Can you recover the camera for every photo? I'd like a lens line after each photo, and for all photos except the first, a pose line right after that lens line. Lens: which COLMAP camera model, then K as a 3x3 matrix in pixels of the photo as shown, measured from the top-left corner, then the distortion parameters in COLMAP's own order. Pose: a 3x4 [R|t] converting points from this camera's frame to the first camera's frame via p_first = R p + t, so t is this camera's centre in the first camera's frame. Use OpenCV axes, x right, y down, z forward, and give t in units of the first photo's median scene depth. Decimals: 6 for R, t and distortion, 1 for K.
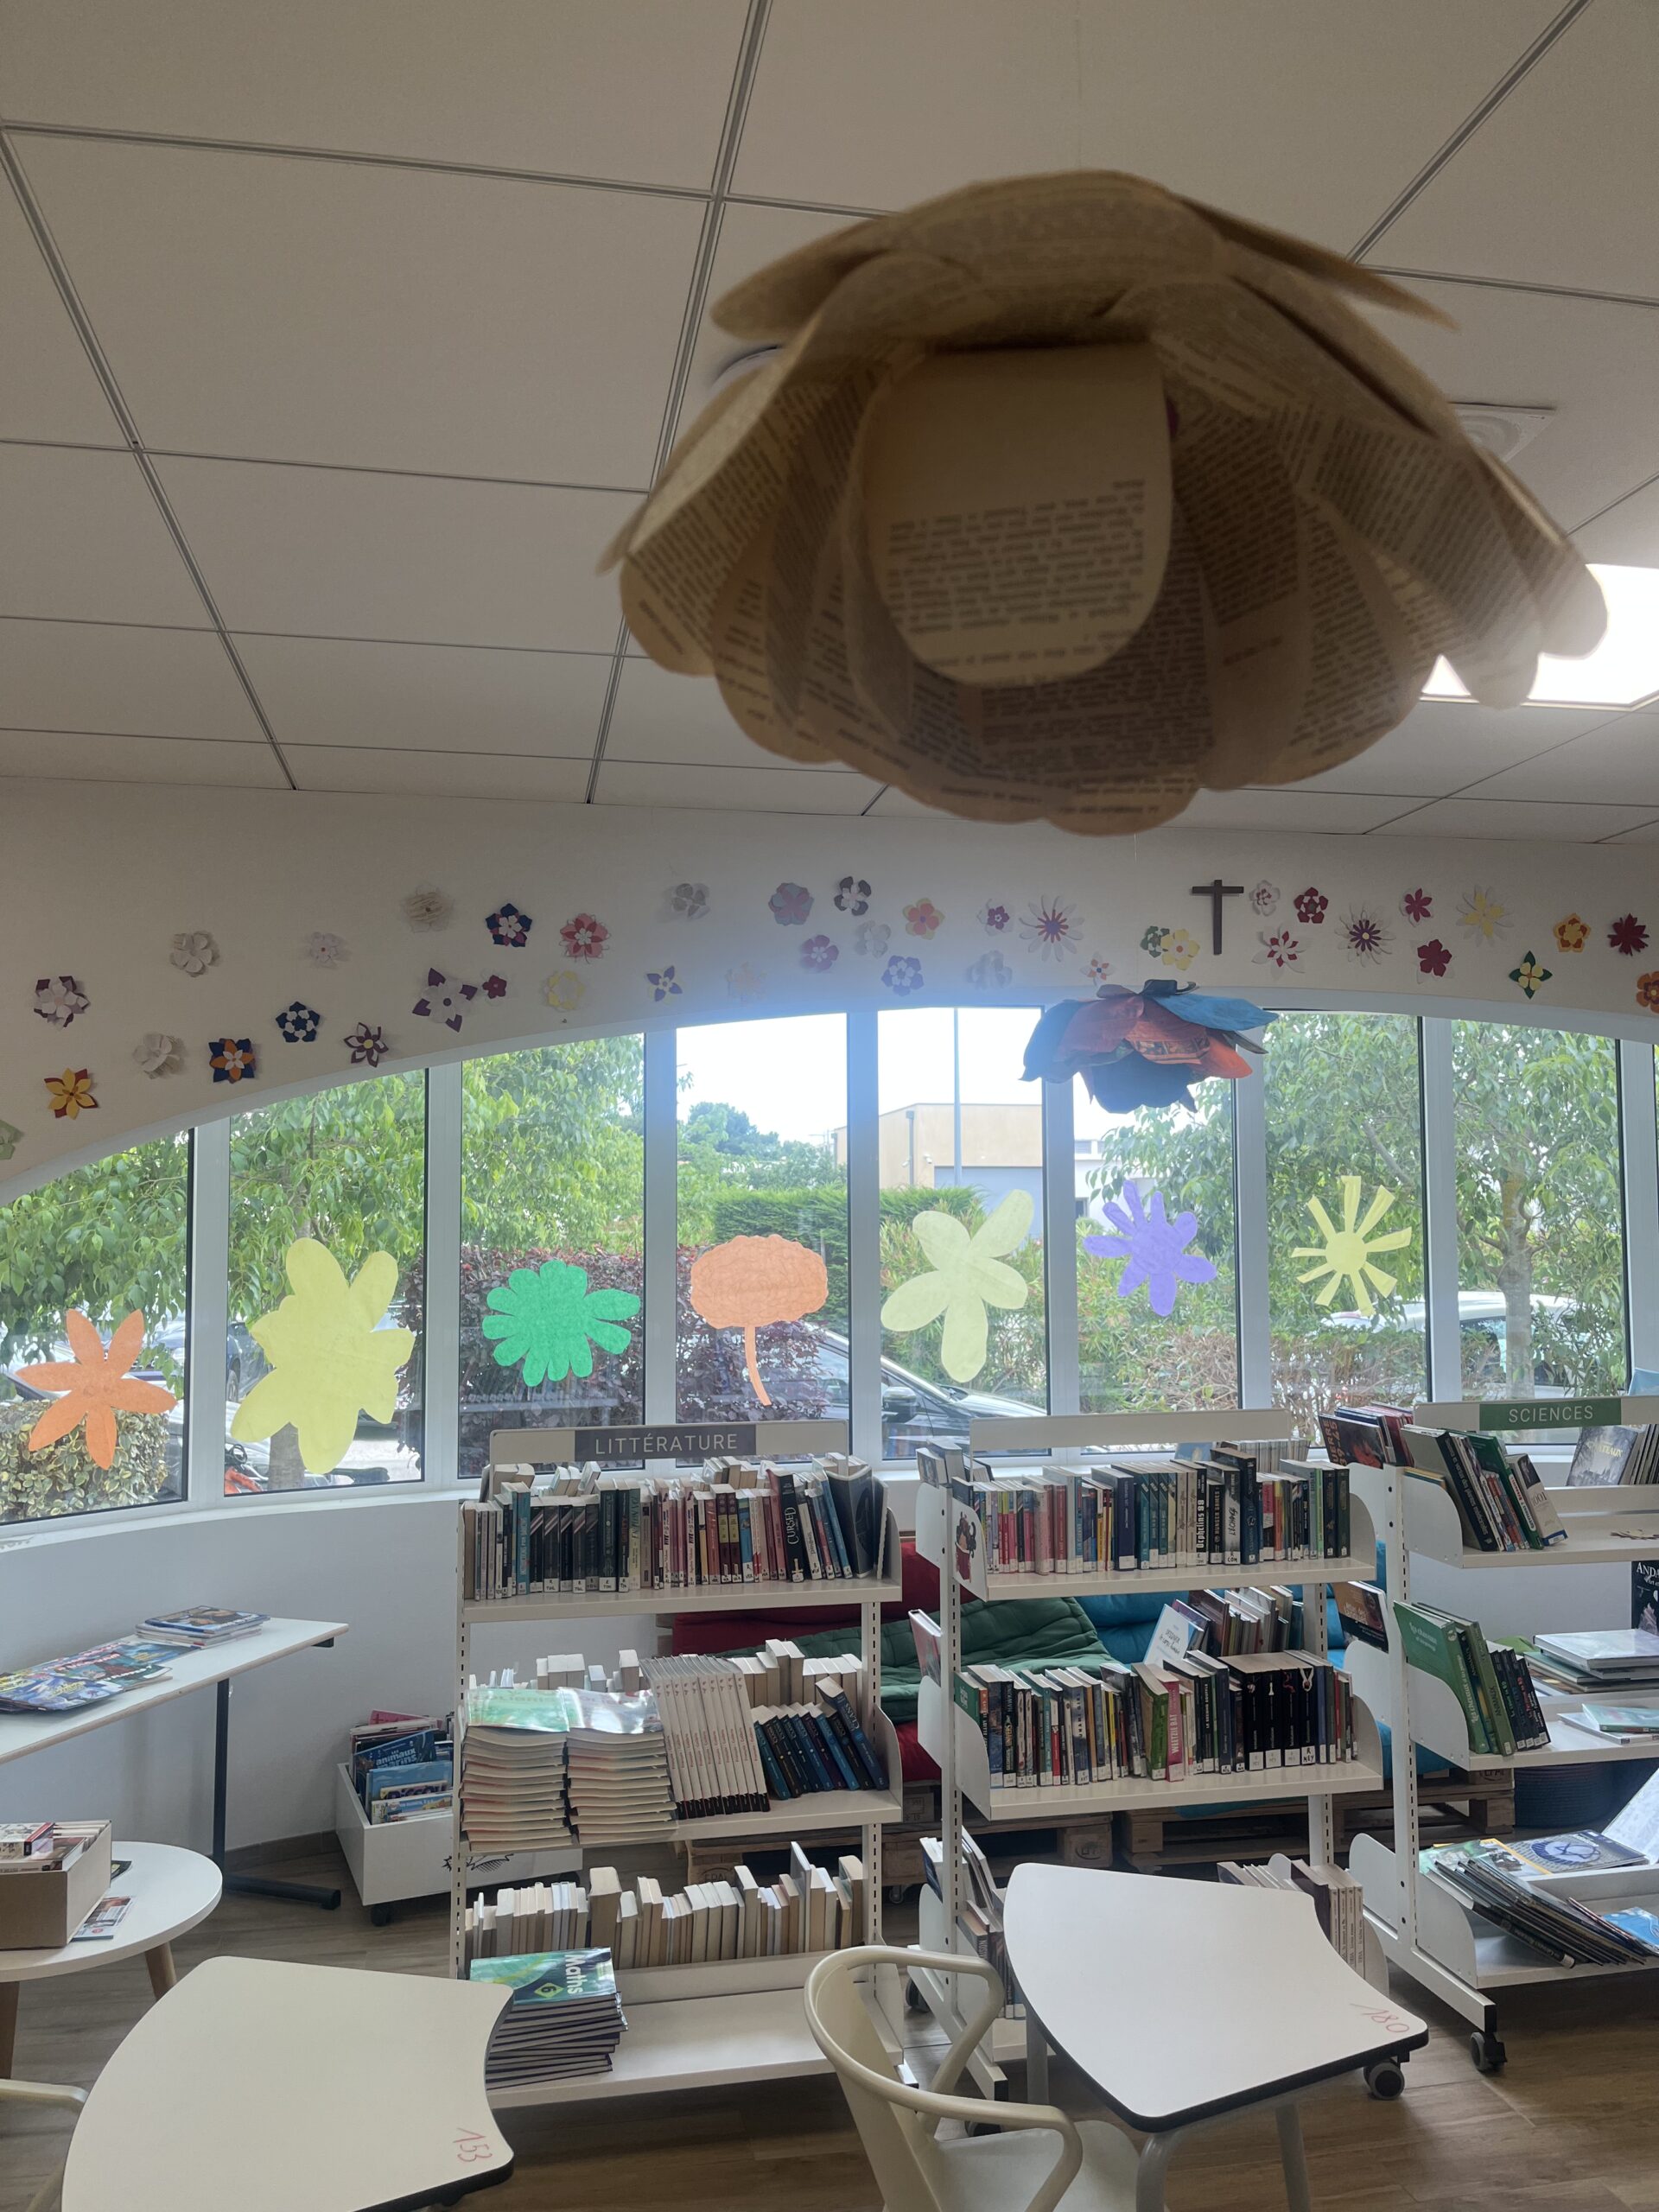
lens RADIAL K [[1667.2, 0, 824.9], [0, 1667.2, 1107.6], [0, 0, 1]] dist [0.050122, -0.064150]
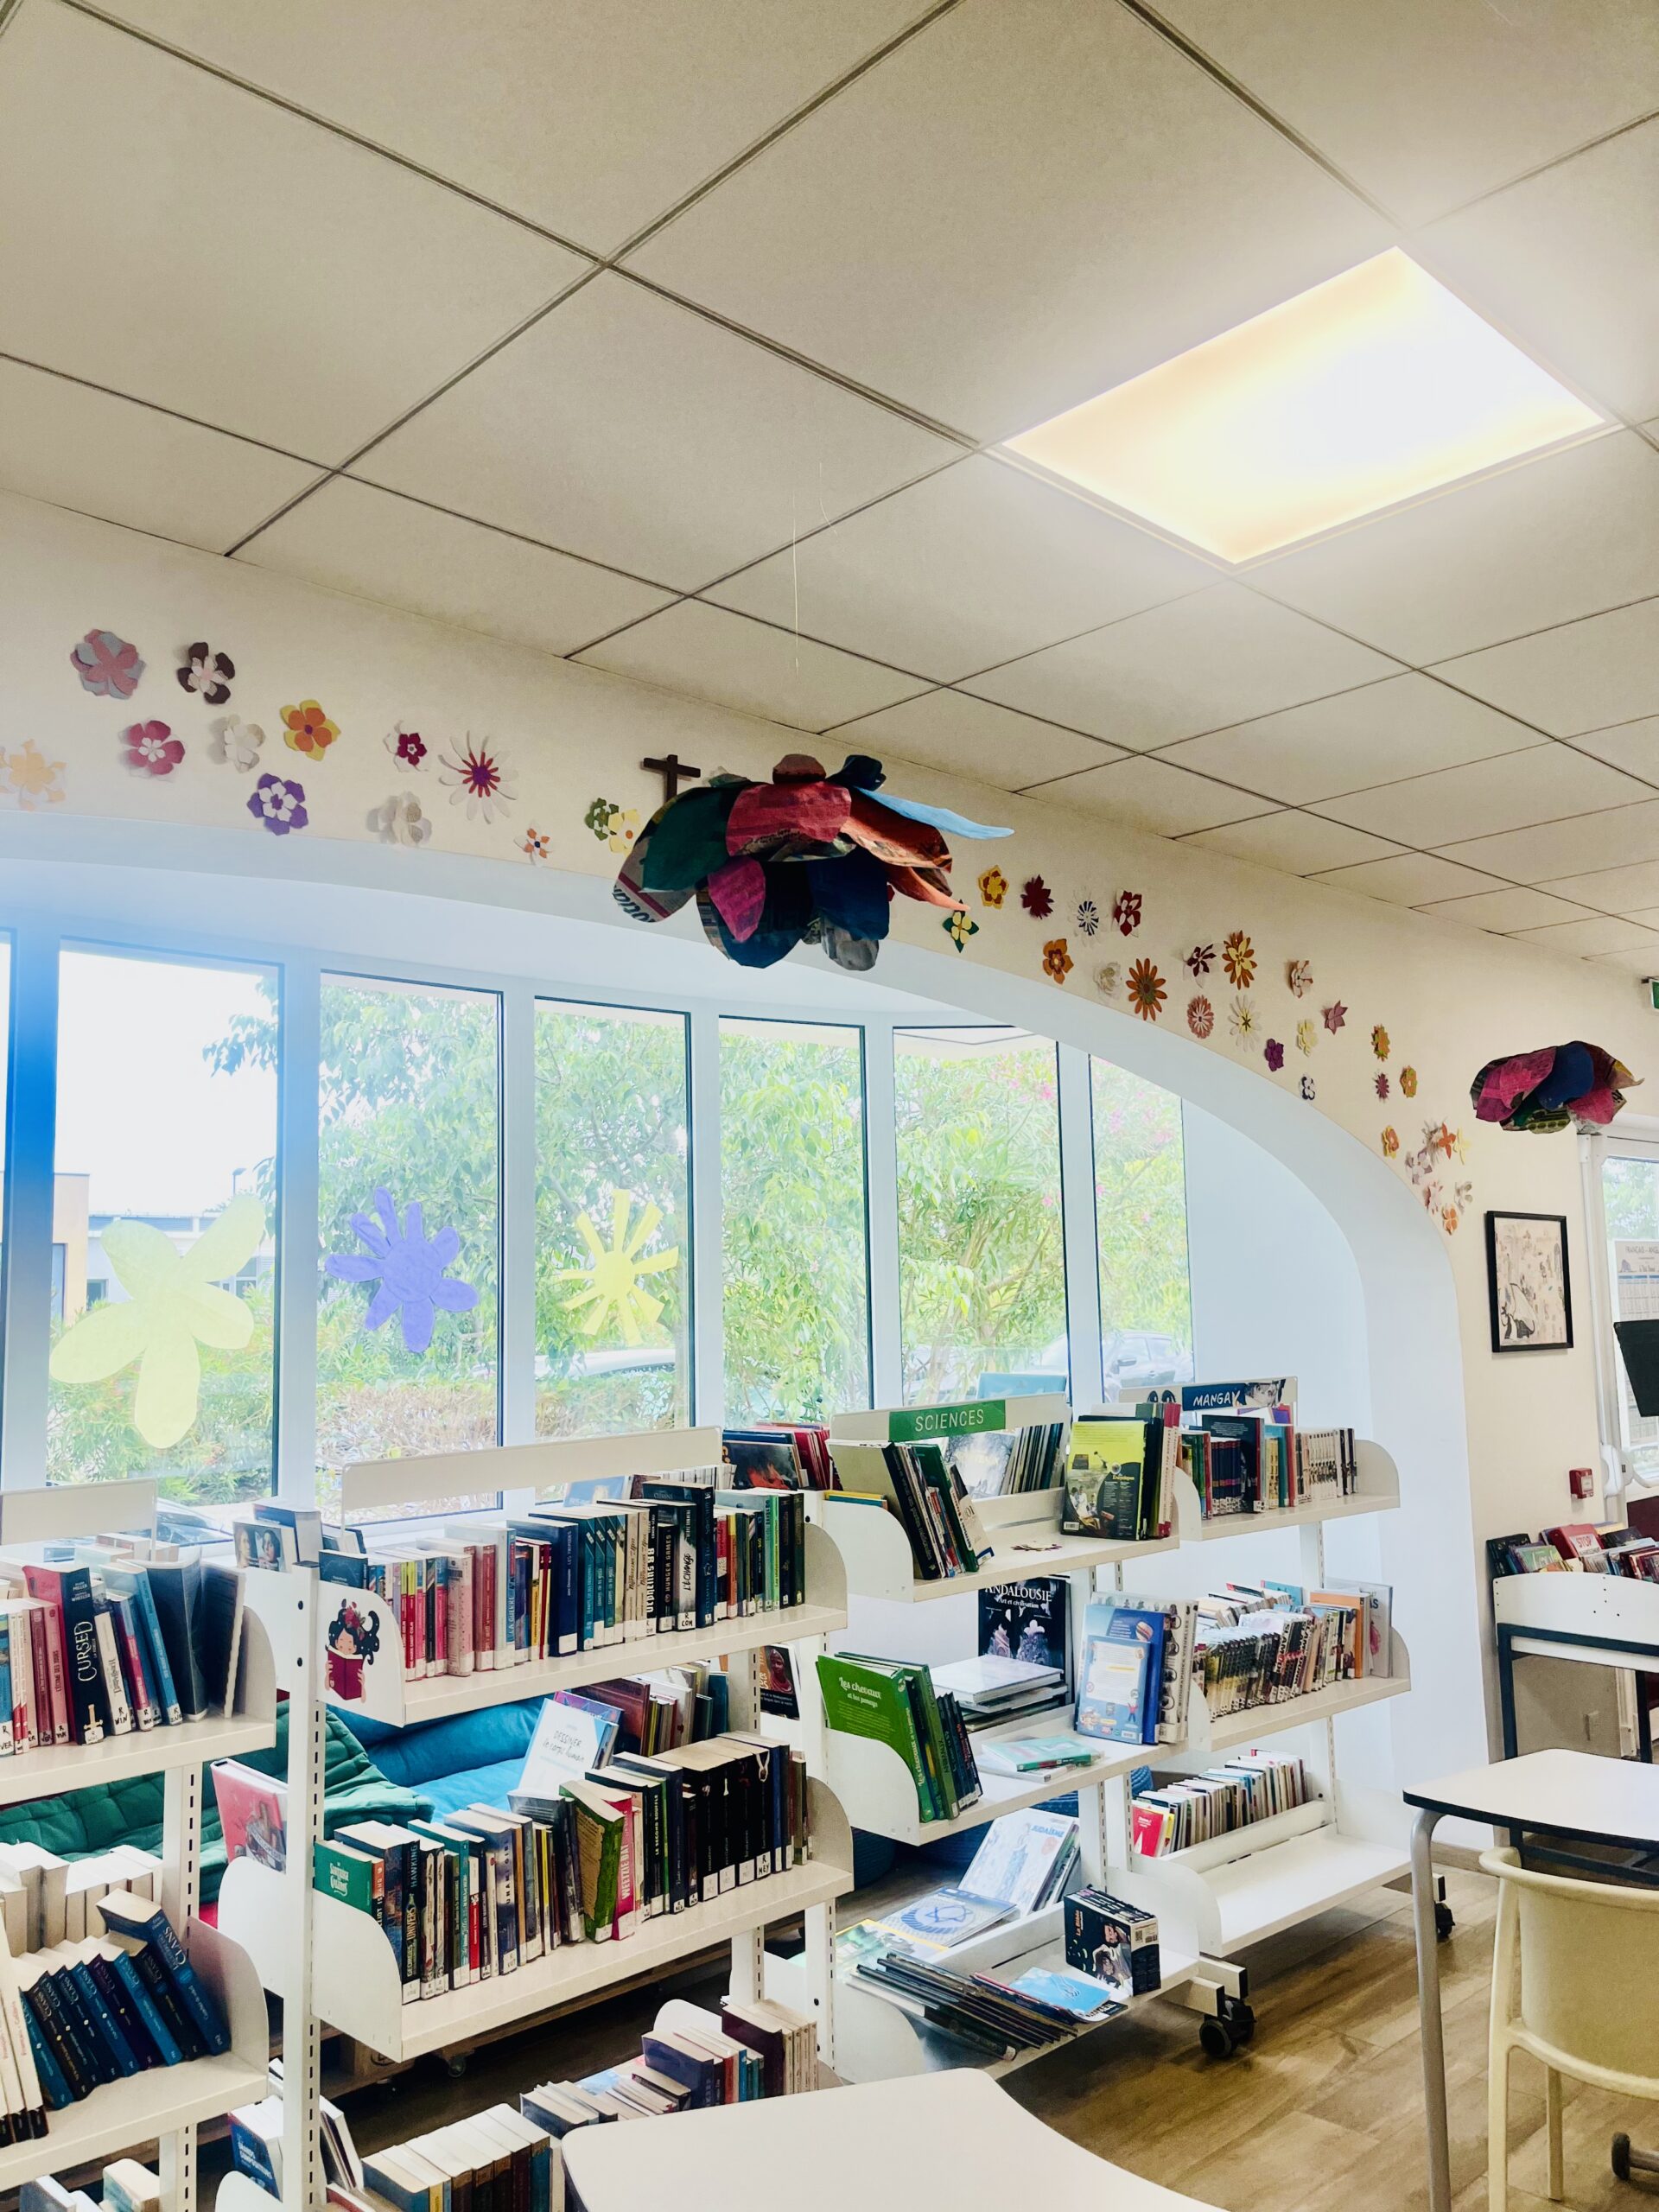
lens RADIAL K [[1667.2, 0, 823.5], [0, 1667.2, 1118.3], [0, 0, 1]] dist [0.050122, -0.064150]
pose [[0.843777, 0.045983, 0.534720, -0.124395], [-0.022030, 0.998451, -0.051098, 0.077152], [-0.536241, 0.031335, 0.843483, 0.314534]]
